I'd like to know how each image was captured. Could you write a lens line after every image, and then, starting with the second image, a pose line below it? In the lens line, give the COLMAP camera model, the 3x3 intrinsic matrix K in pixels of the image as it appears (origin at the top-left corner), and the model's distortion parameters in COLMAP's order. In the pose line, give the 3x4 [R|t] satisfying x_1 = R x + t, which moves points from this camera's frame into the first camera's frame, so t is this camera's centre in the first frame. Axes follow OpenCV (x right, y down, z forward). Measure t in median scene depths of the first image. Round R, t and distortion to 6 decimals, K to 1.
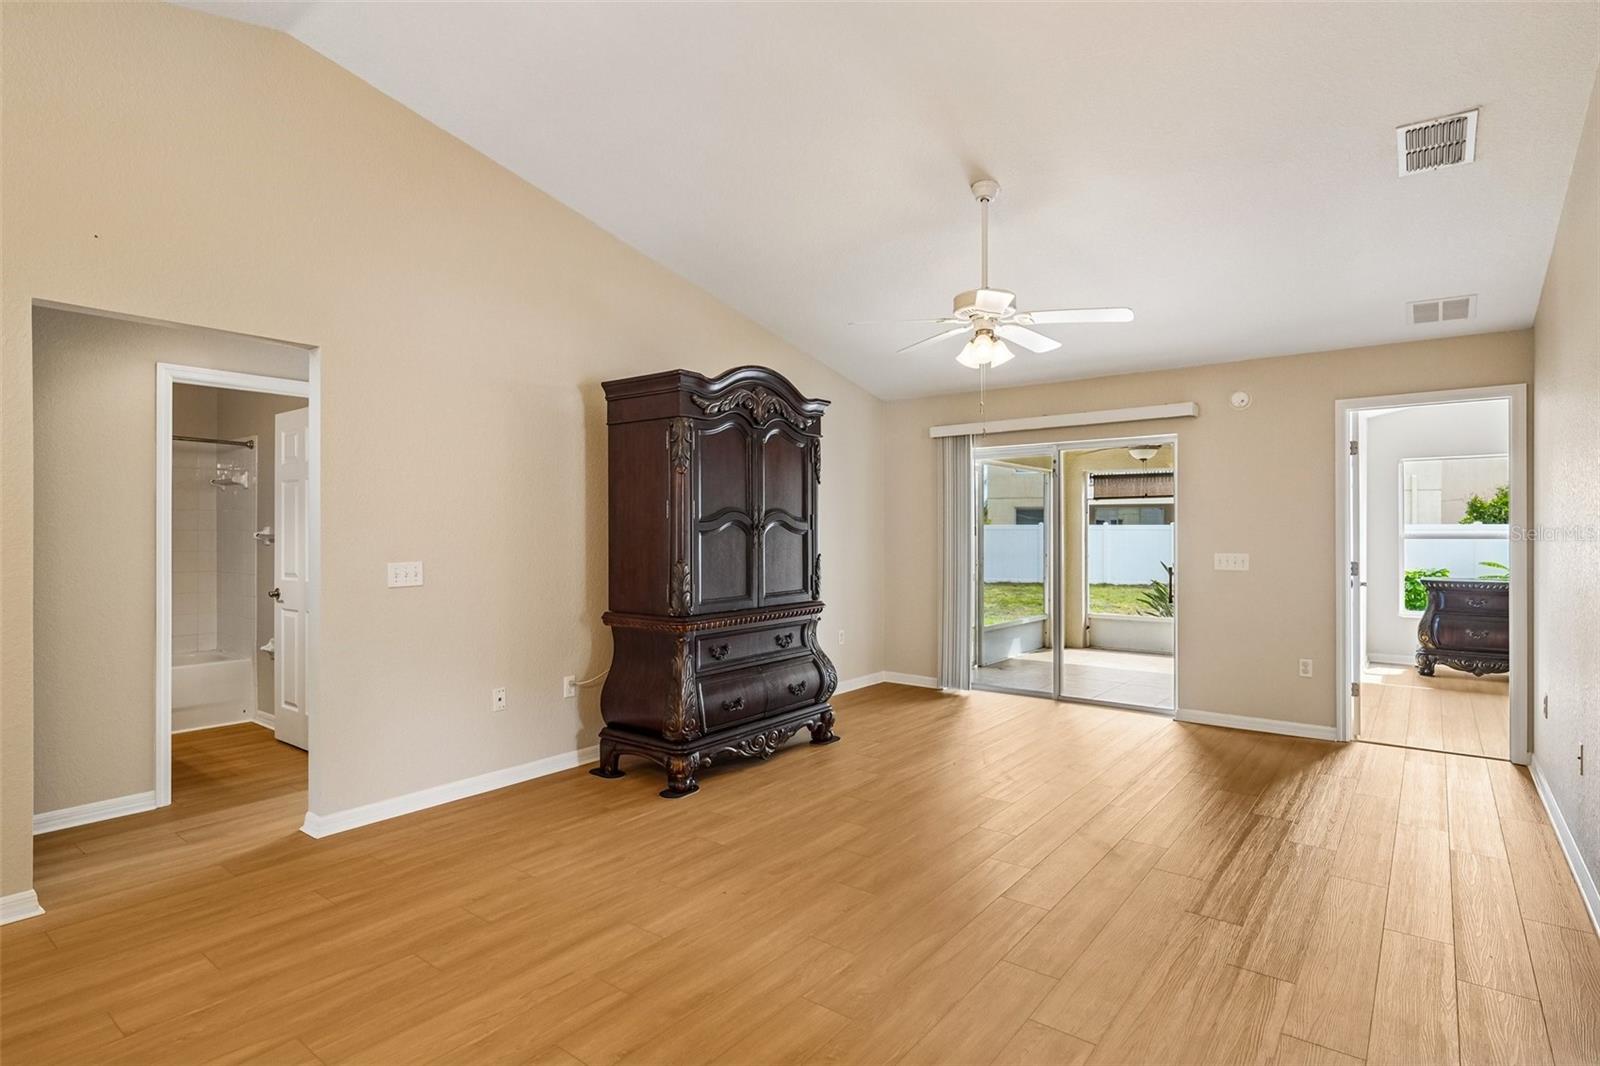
lens RADIAL K [[803.4, 0, 800.0], [0, 803.4, 533.0], [0, 0, 1]] dist [0.002143, 0.000602]
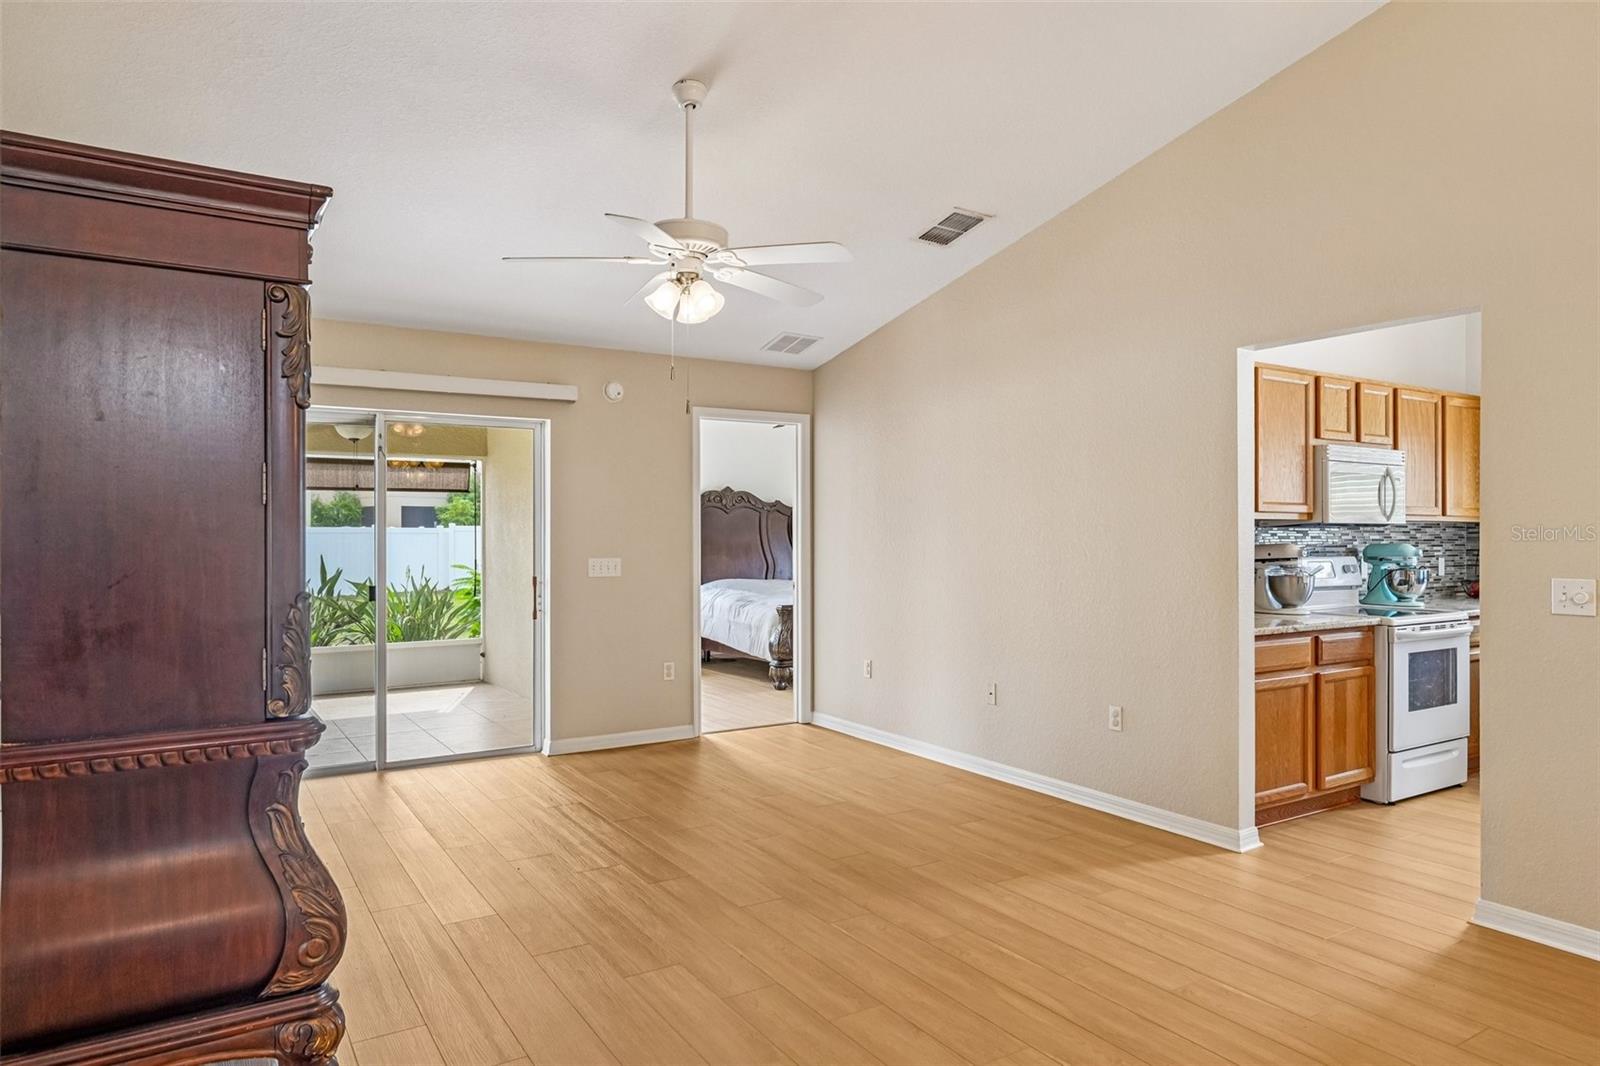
lens RADIAL K [[995.7, 0, 800.0], [0, 995.7, 533.0], [0, 0, 1]] dist [-0.000359, -0.000232]
pose [[0.341540, 0.002205, 0.939865, -0.412195], [0.002673, 0.999991, -0.003318, 0.001164], [-0.939863, 0.003646, 0.341531, 0.371696]]
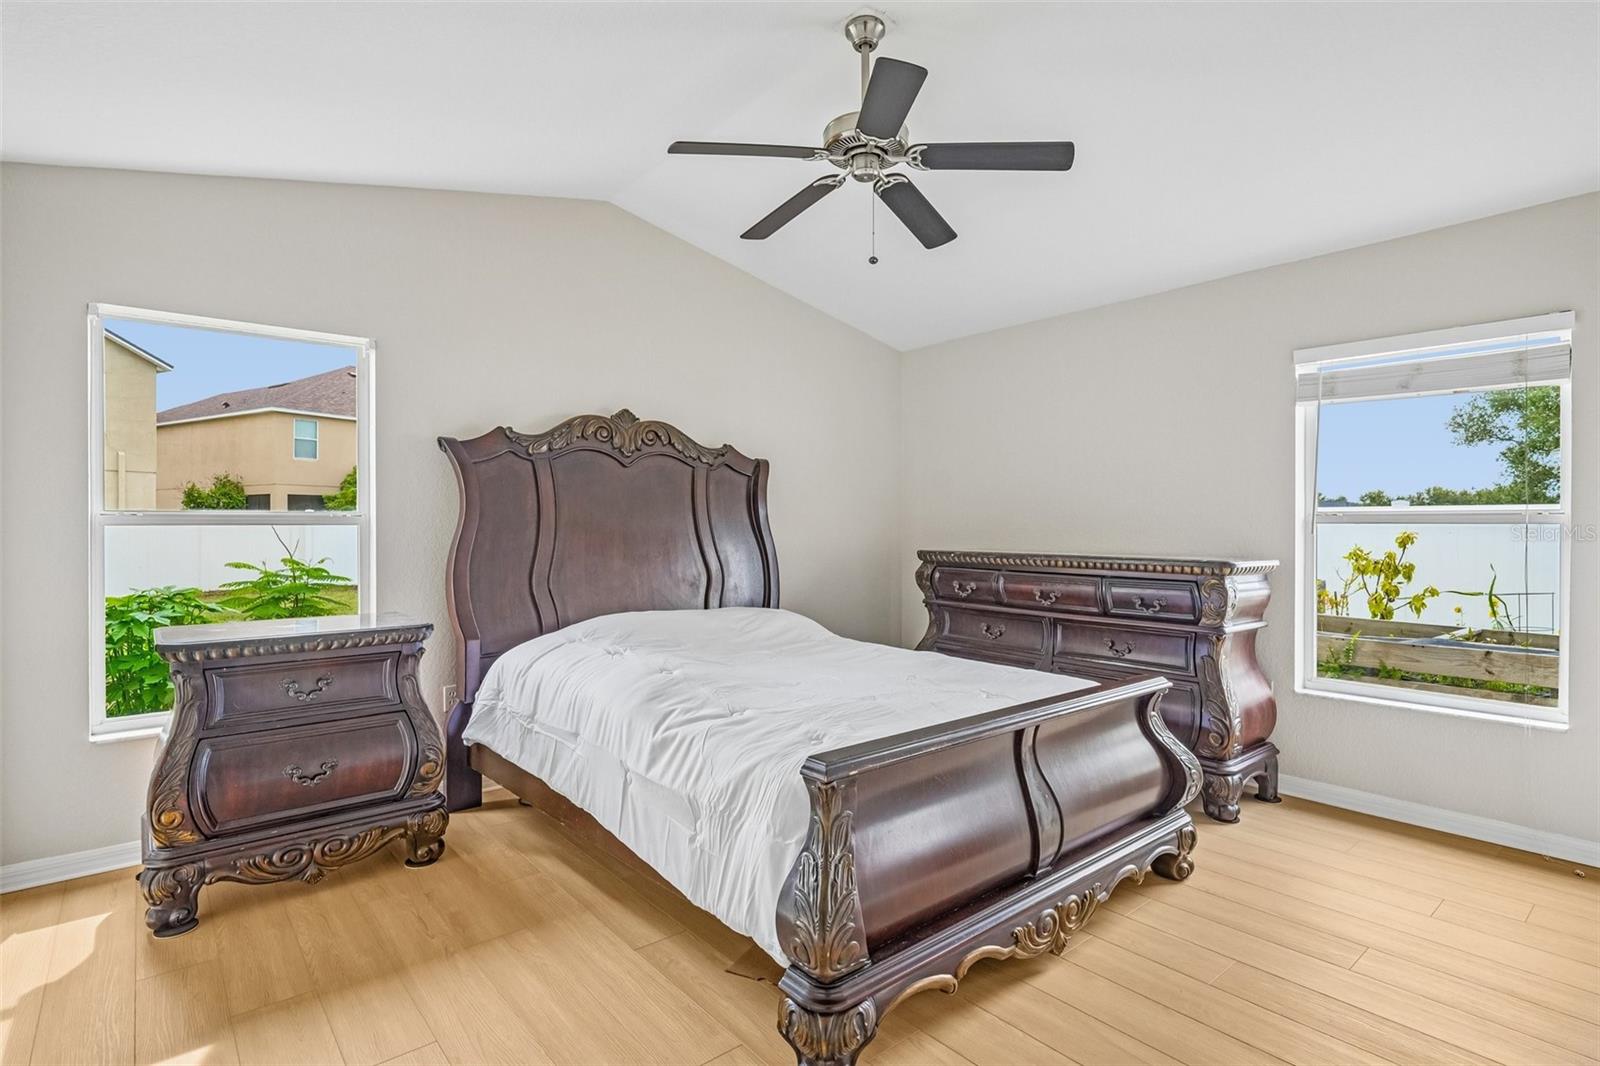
lens RADIAL K [[797.6, 0, 800.0], [0, 797.6, 533.0], [0, 0, 1]] dist [0.000497, 0.000040]
pose [[0.211233, -0.003125, 0.977431, 0.626109], [-0.002988, 0.999988, 0.003843, 0.013234], [-0.977431, -0.003733, 0.211221, 0.830507]]
